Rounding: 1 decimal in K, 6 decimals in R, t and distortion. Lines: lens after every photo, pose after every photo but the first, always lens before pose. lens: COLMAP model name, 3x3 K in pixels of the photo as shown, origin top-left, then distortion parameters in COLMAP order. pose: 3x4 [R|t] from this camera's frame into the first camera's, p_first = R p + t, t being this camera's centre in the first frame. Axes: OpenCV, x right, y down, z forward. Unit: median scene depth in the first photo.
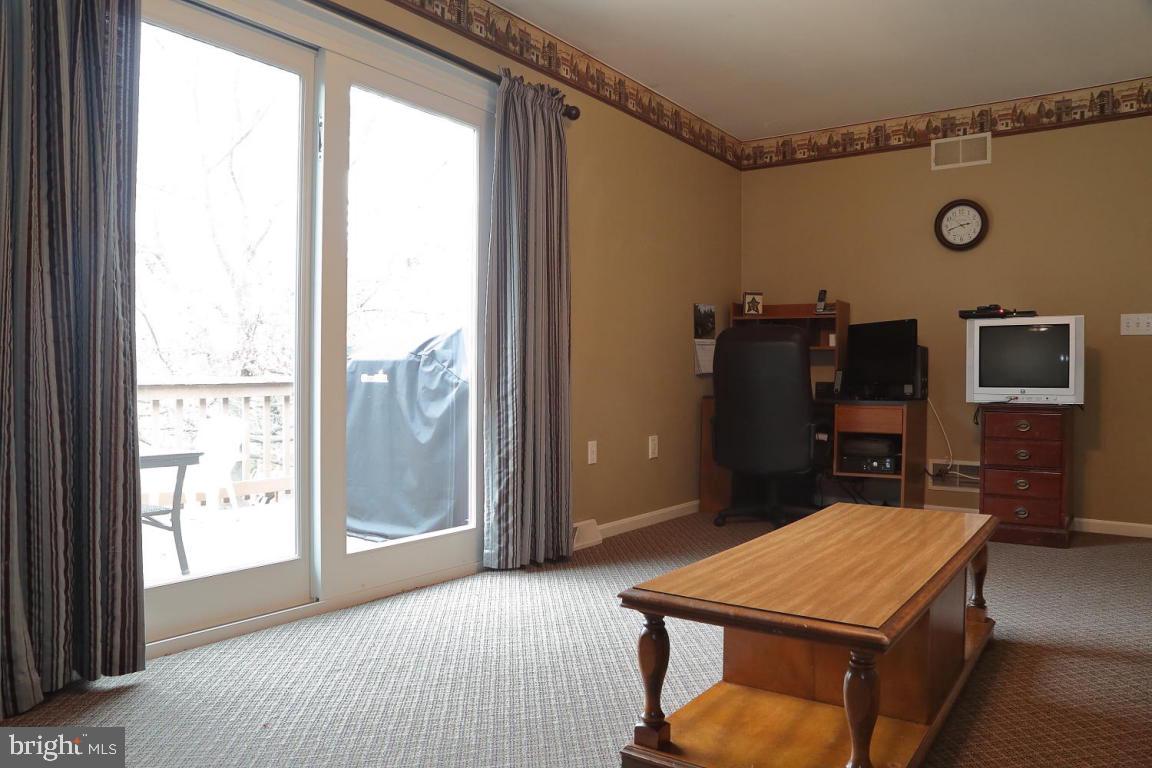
lens RADIAL K [[791.4, 0, 579.5], [0, 791.4, 390.2], [0, 0, 1]] dist [-0.116602, 0.062288]
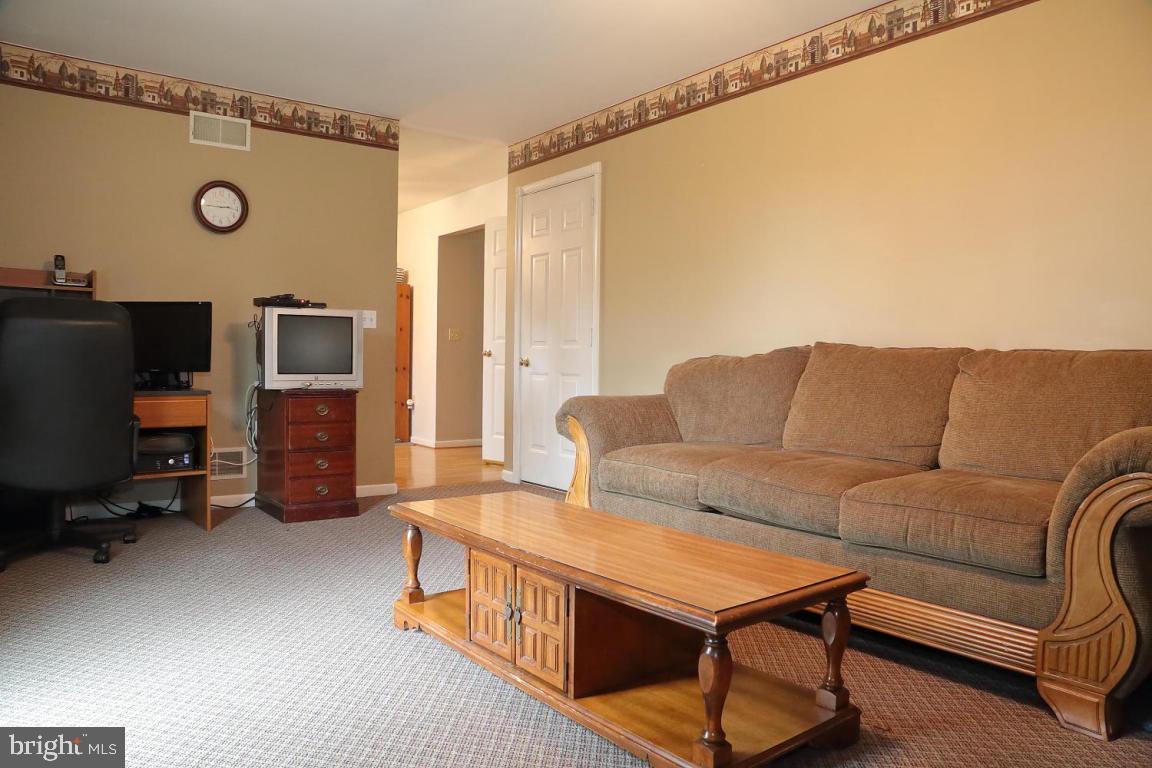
lens RADIAL K [[791.4, 0, 584.3], [0, 791.4, 376.4], [0, 0, 1]] dist [-0.116602, 0.062288]
pose [[0.289578, -0.021846, 0.956905, -0.315209], [0.002202, 0.999752, 0.022157, -0.020775], [-0.957152, -0.004310, 0.289555, 0.279473]]
